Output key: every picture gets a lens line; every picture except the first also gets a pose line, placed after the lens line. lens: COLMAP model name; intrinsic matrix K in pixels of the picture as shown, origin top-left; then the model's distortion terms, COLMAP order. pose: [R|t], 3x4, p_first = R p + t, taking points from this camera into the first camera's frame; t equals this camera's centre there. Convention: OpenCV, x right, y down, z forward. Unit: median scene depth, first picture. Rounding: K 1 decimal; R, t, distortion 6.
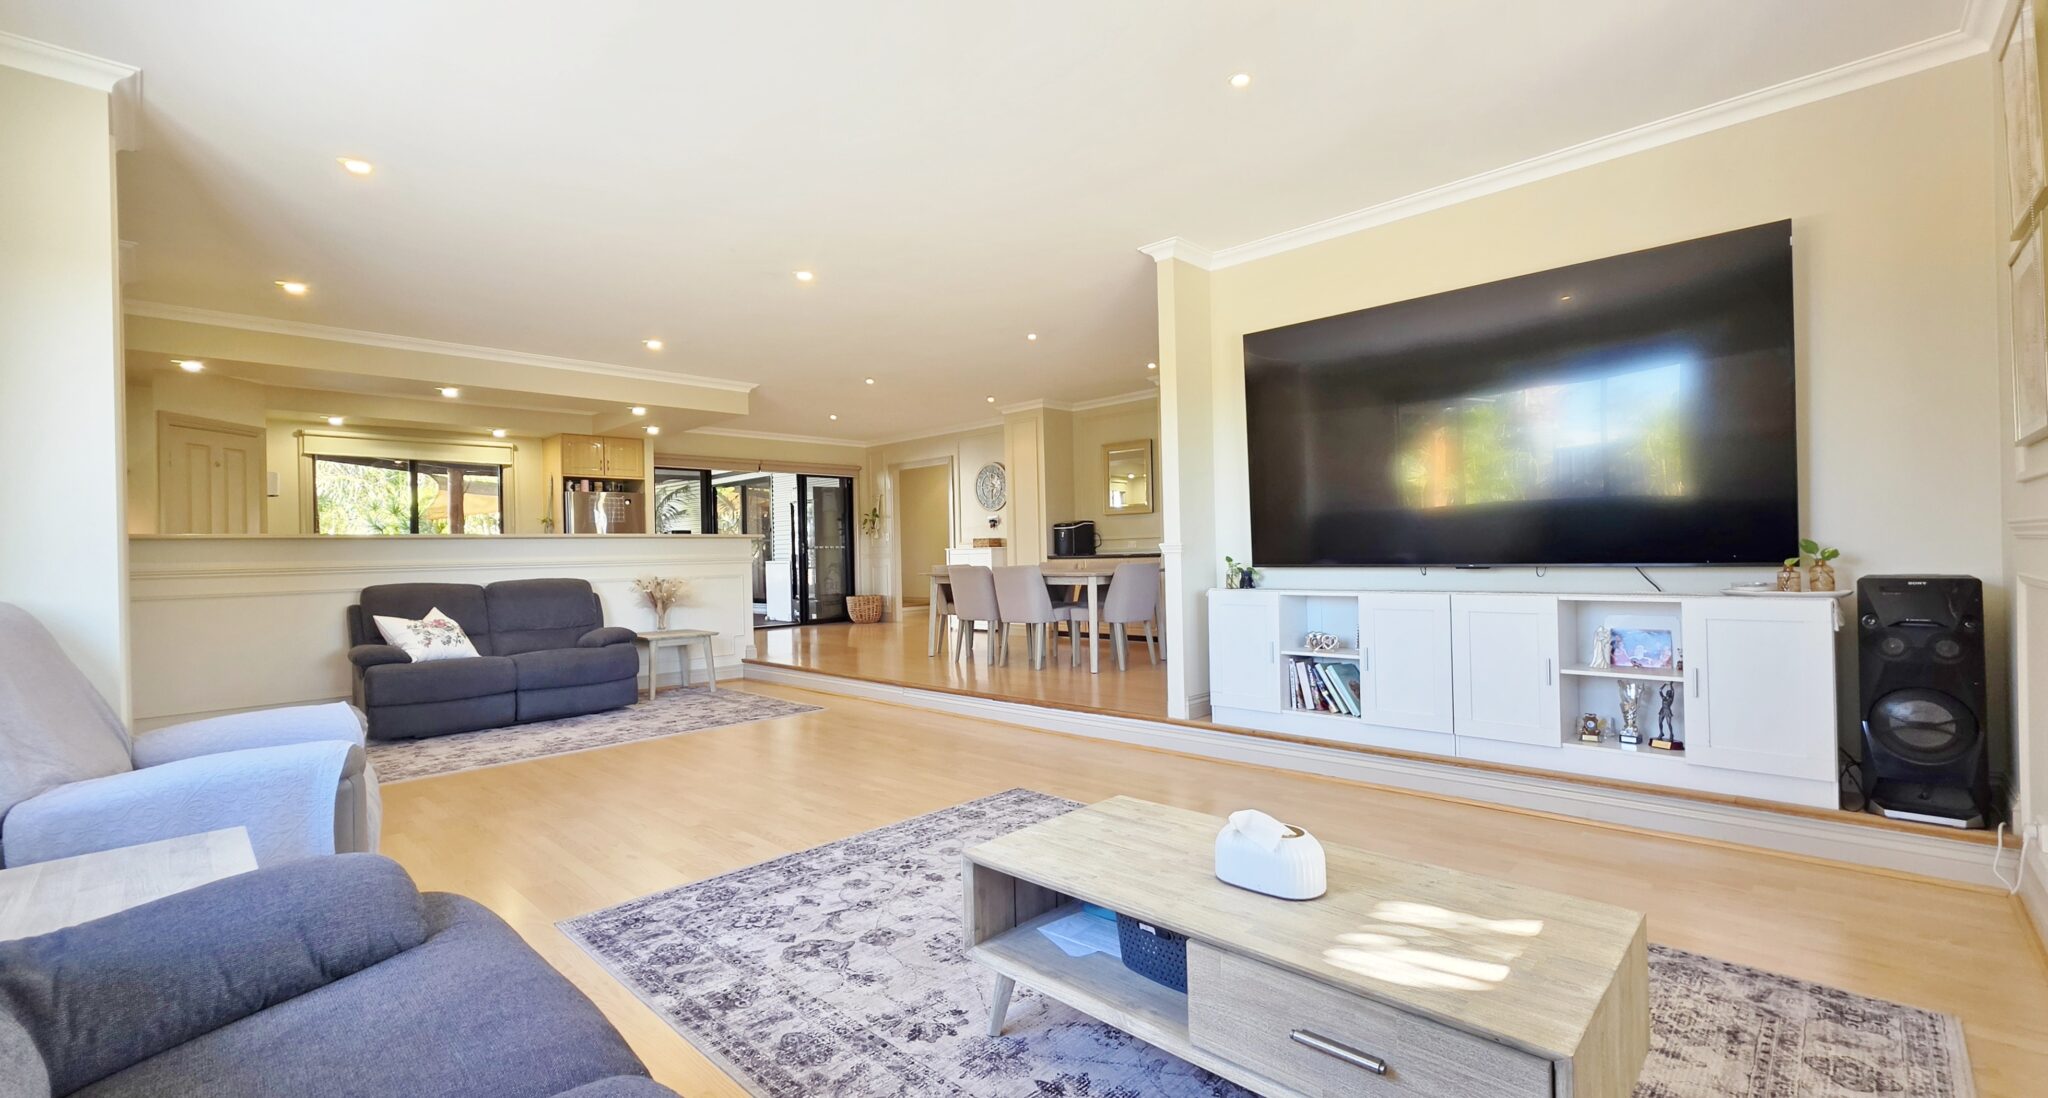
lens RADIAL K [[838.1, 0, 1025.7], [0, 838.1, 550.8], [0, 0, 1]] dist [0.000085, 0.000000]
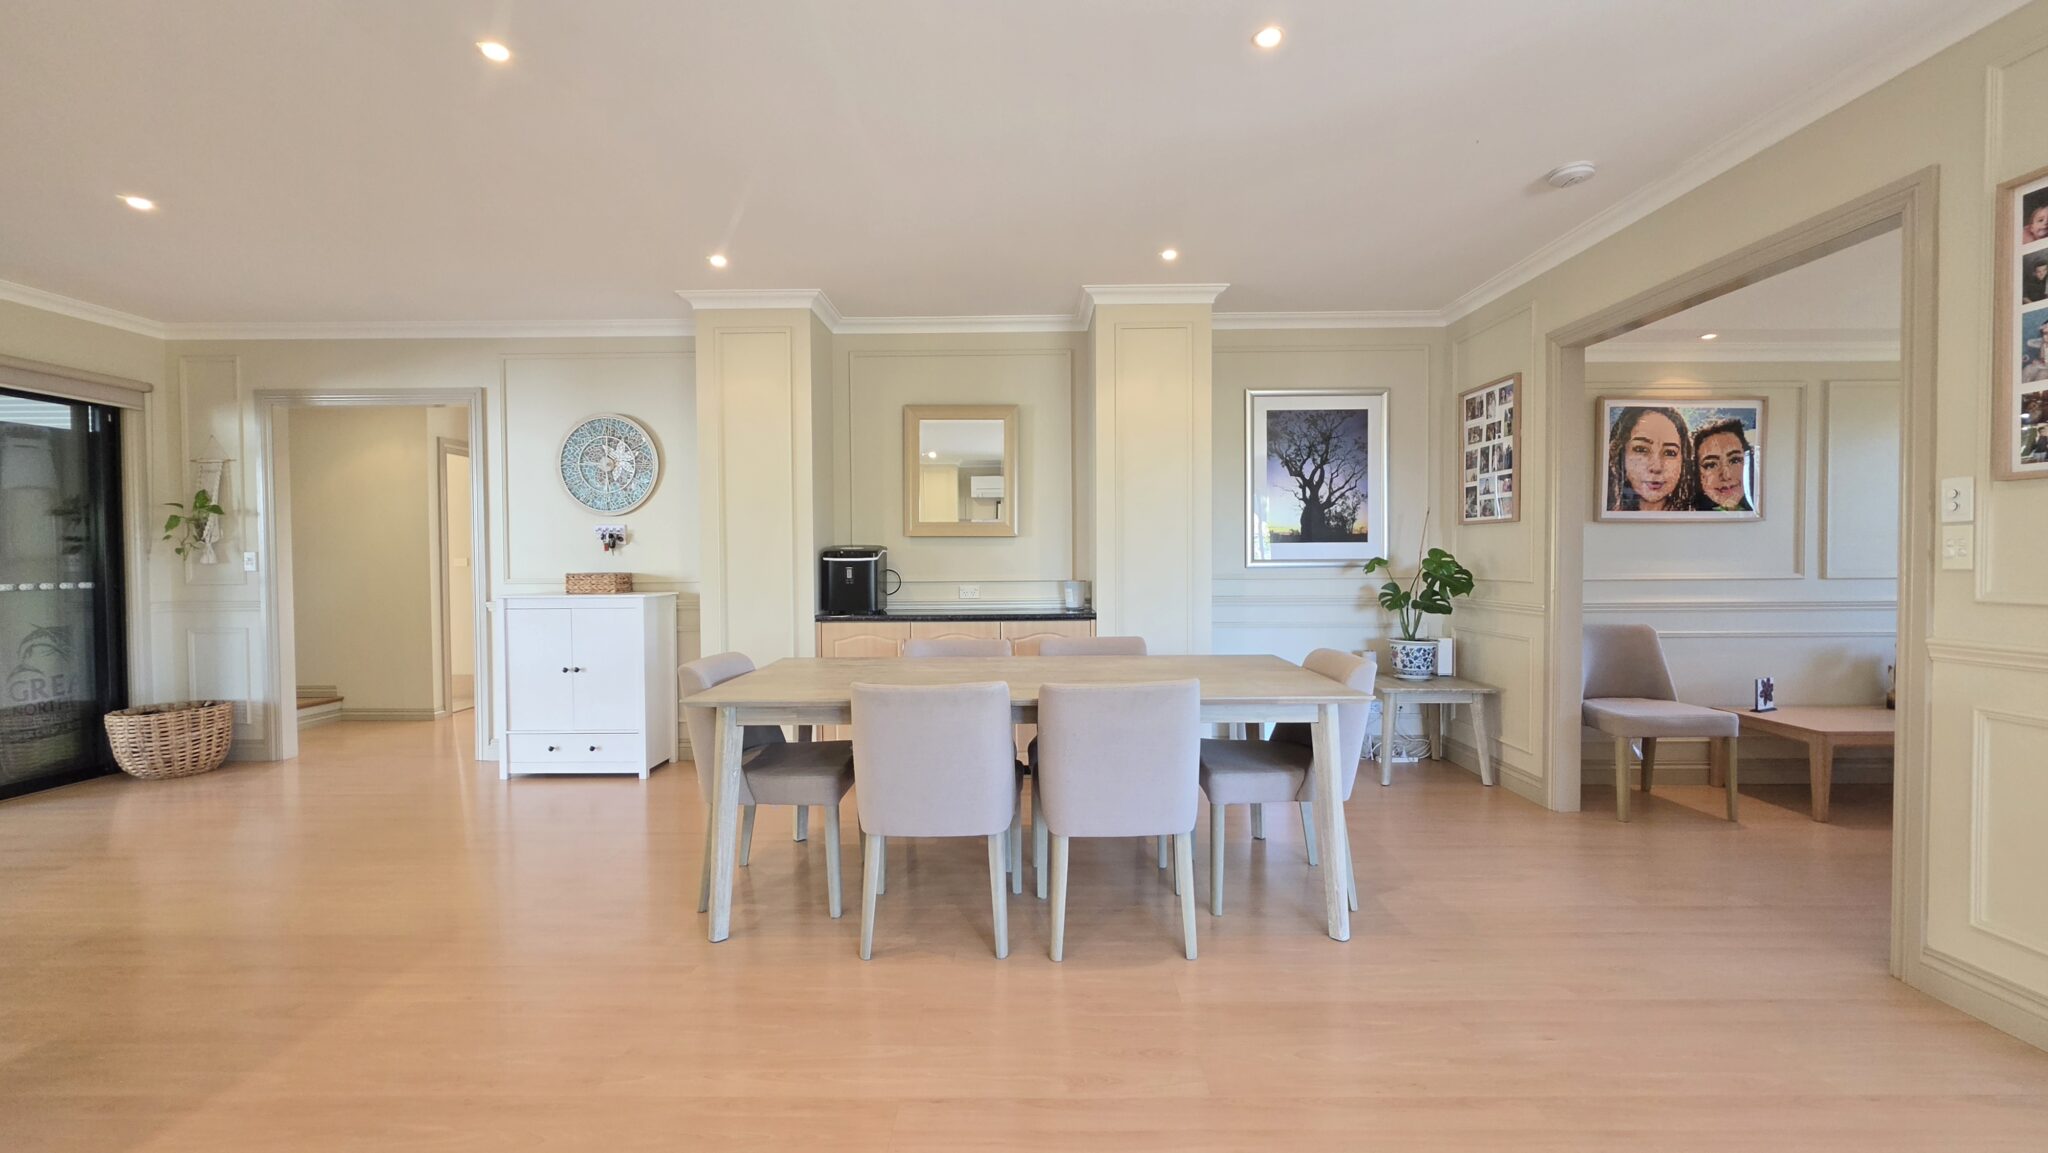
lens RADIAL K [[836.3, 0, 1021.5], [0, 836.3, 574.5], [0, 0, 1]] dist [-0.002195, -0.000262]
pose [[0.730707, 0.003228, 0.682684, -0.167423], [-0.012522, 0.999884, 0.008676, -0.018233], [-0.682576, -0.014888, 0.730663, 0.430069]]
